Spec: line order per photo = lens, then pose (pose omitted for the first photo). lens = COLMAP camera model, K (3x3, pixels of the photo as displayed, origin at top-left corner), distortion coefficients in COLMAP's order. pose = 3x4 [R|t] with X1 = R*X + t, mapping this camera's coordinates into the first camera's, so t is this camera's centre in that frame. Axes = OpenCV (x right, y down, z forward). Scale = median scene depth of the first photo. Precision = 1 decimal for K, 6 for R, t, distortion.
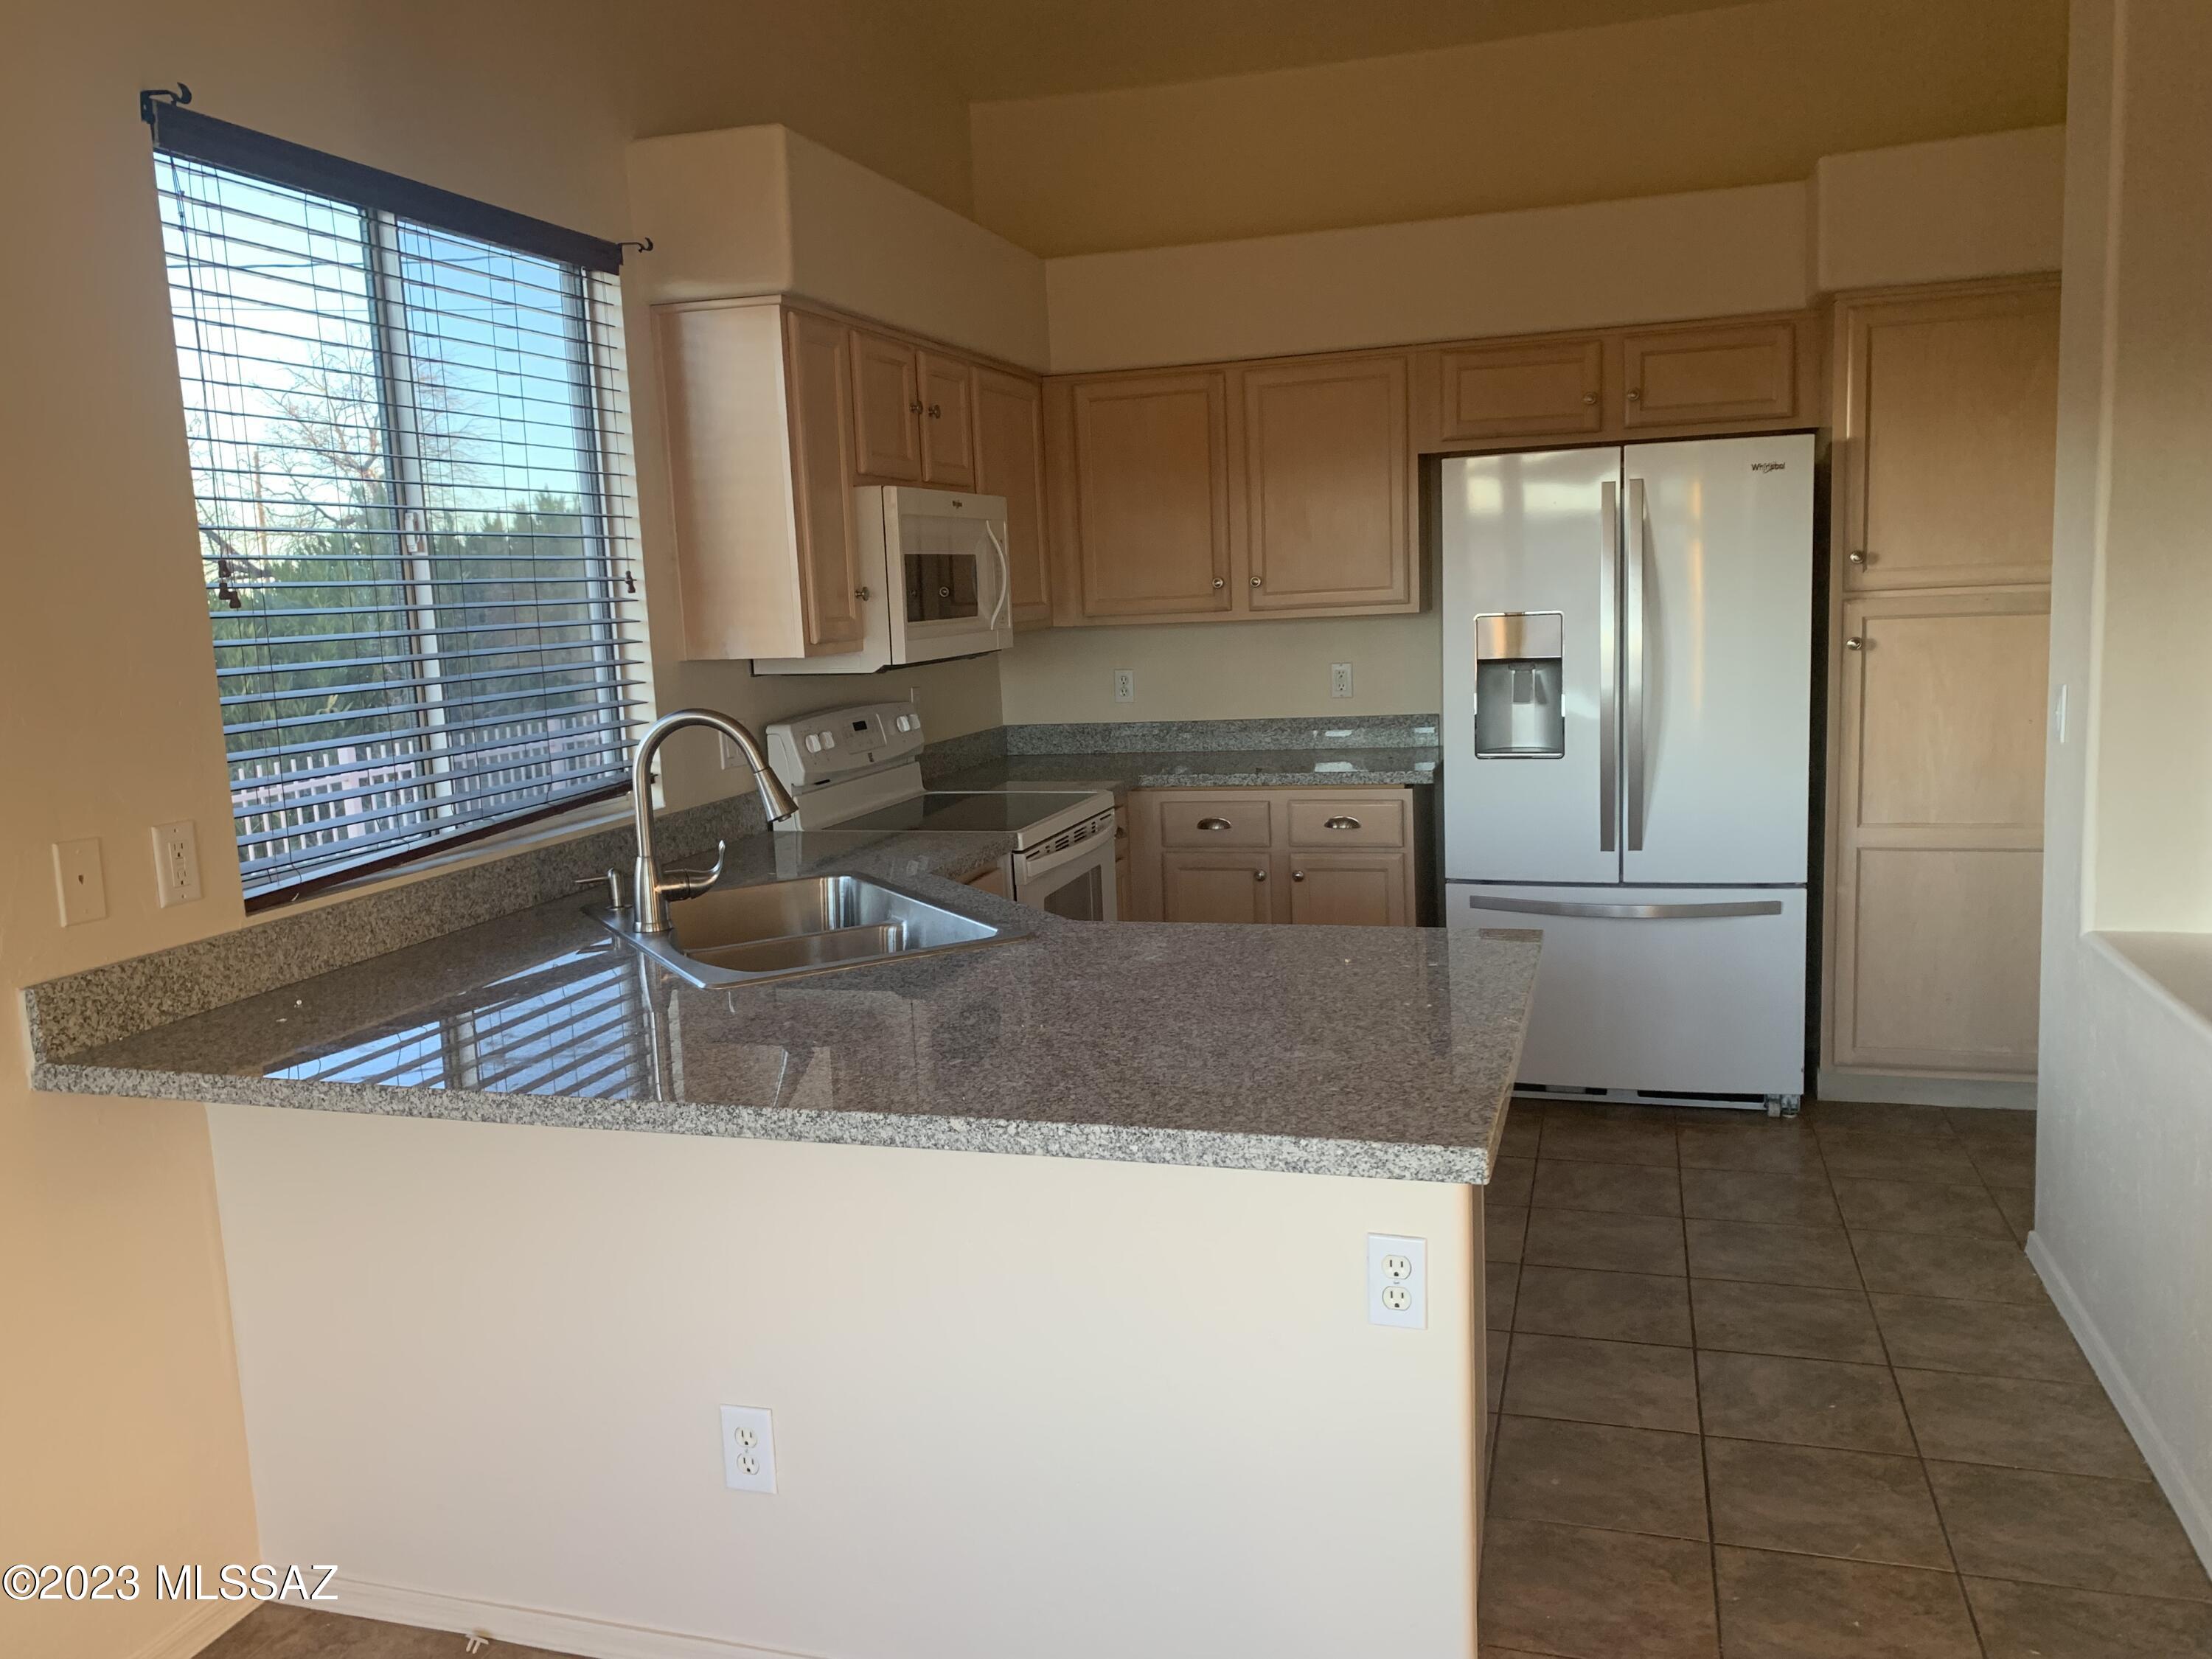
lens RADIAL K [[1687.1, 0, 1101.4], [0, 1687.1, 830.8], [0, 0, 1]] dist [0.051238, -0.018915]
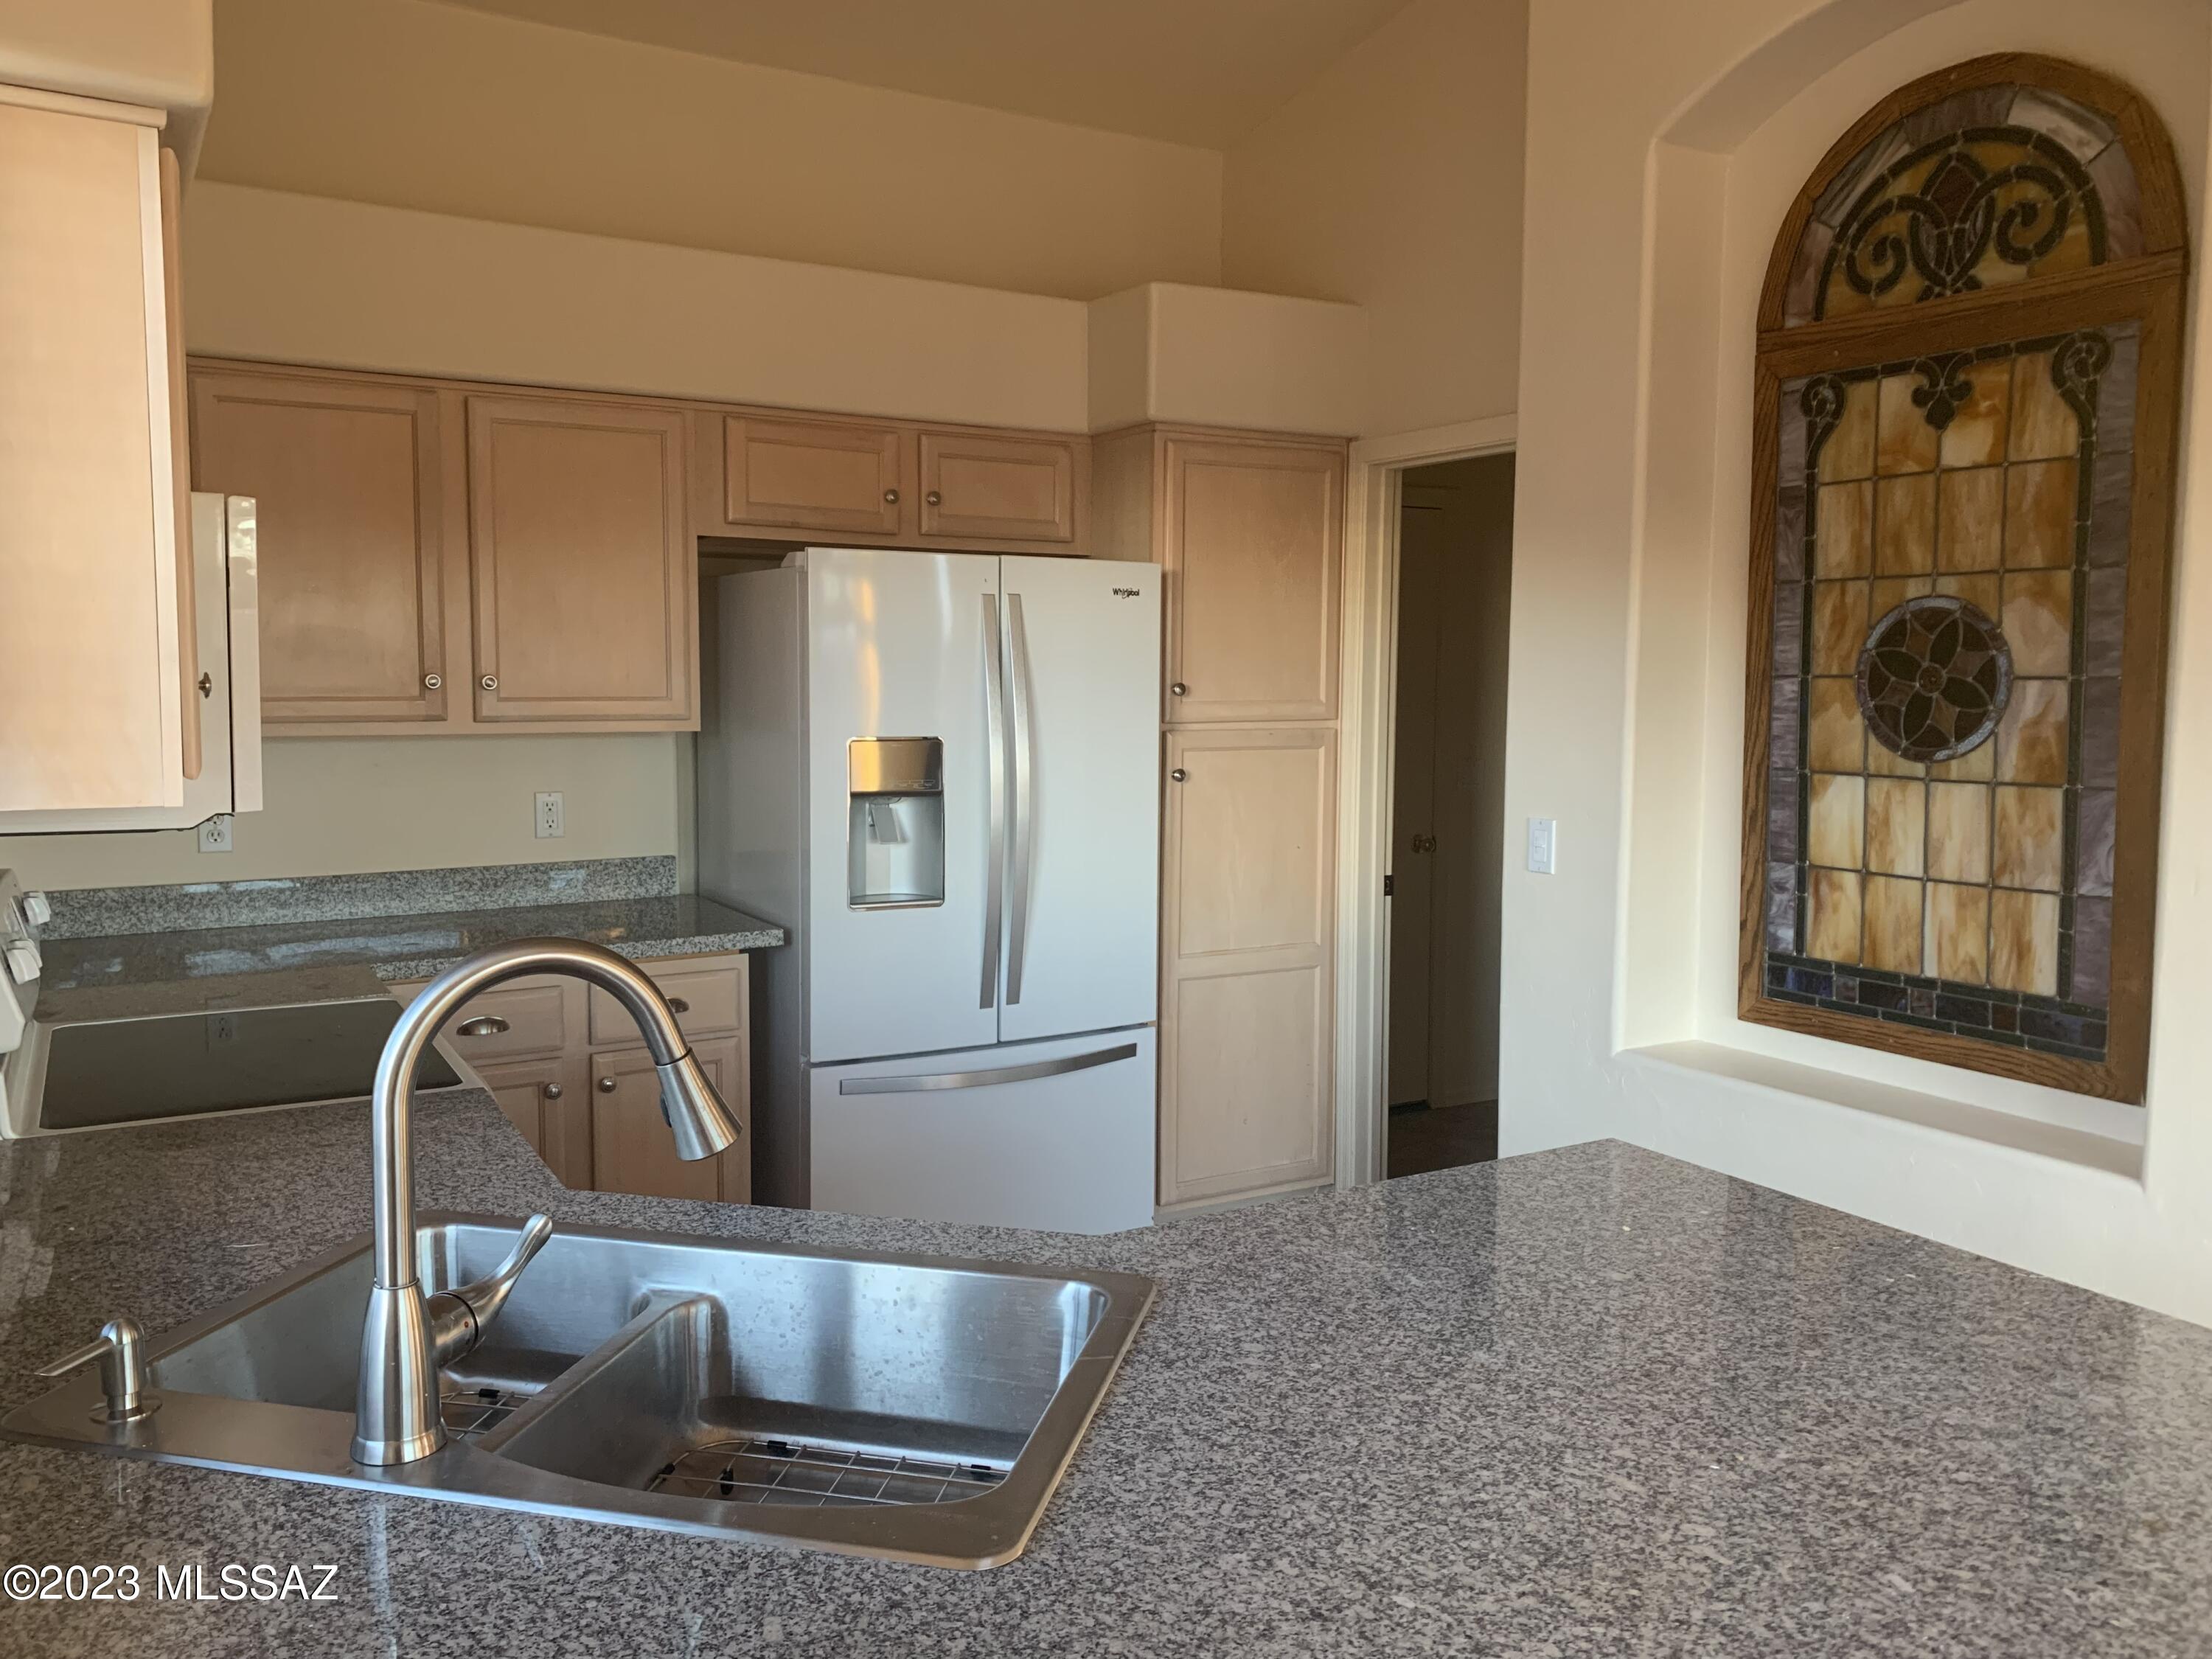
lens RADIAL K [[1687.1, 0, 1105.4], [0, 1687.1, 816.5], [0, 0, 1]] dist [0.051238, -0.018915]
pose [[0.673486, -0.019312, 0.738947, -0.302124], [0.070655, 0.996764, -0.038346, -0.049026], [-0.735815, 0.078035, 0.672671, 0.356599]]
